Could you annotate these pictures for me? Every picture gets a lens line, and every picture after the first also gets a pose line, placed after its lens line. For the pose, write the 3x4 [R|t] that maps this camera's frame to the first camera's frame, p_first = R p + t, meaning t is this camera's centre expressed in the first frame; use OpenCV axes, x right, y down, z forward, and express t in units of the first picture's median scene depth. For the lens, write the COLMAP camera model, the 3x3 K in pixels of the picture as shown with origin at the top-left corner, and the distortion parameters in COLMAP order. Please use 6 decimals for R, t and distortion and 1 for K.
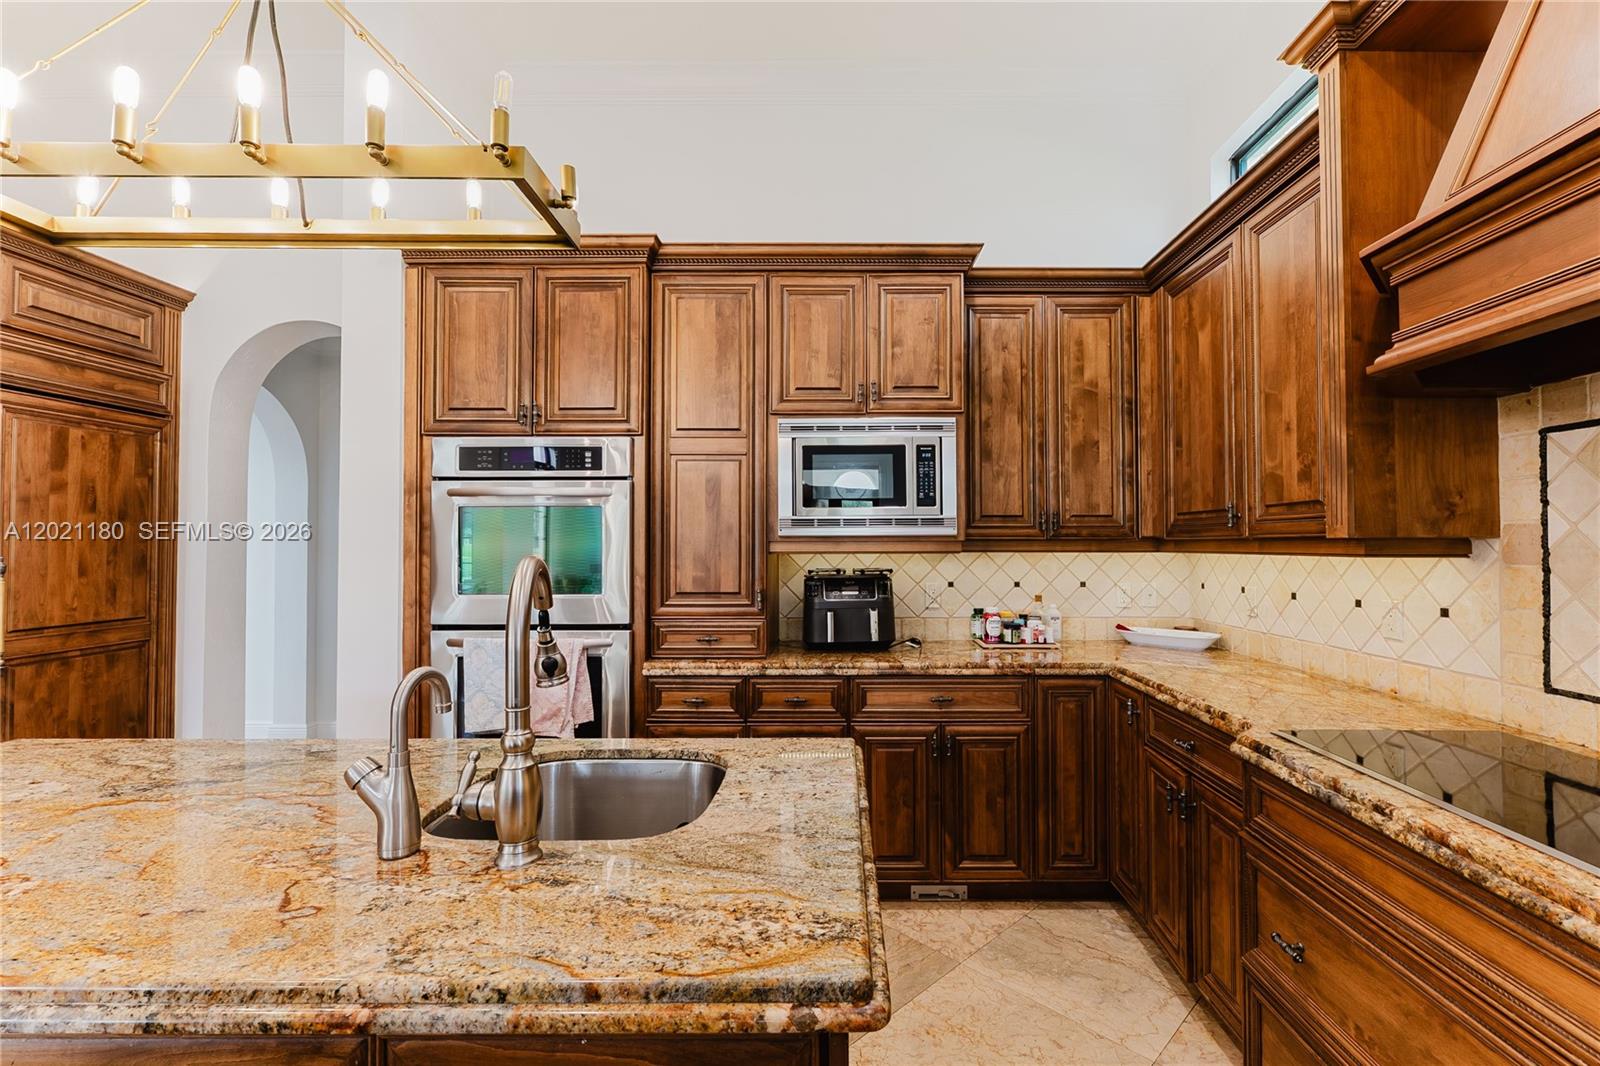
lens RADIAL K [[704.6, 0, 802.8], [0, 704.6, 527.0], [0, 0, 1]] dist [-0.004126, 0.000371]
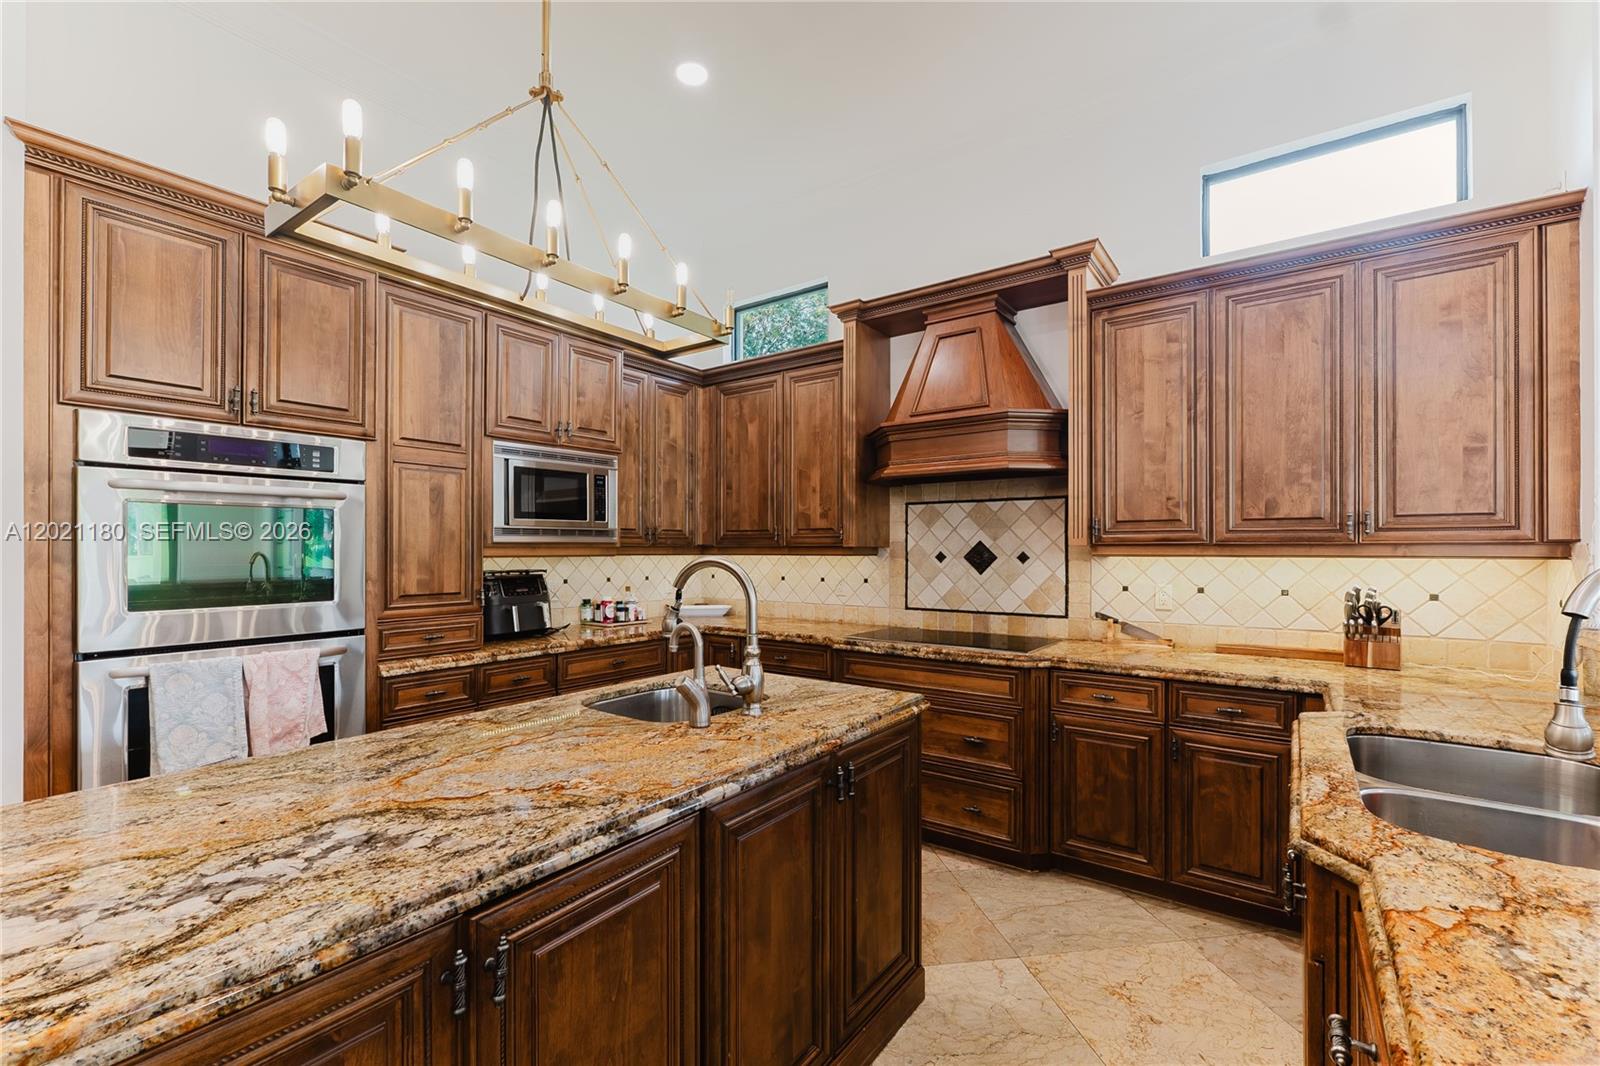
lens RADIAL K [[682.1, 0, 807.7], [0, 682.1, 543.3], [0, 0, 1]] dist [-0.002934, -0.000061]
pose [[0.585509, 0.008430, 0.810622, -0.657450], [-0.021366, 0.999759, 0.005036, -0.002077], [-0.810384, -0.020269, 0.585548, -0.074347]]
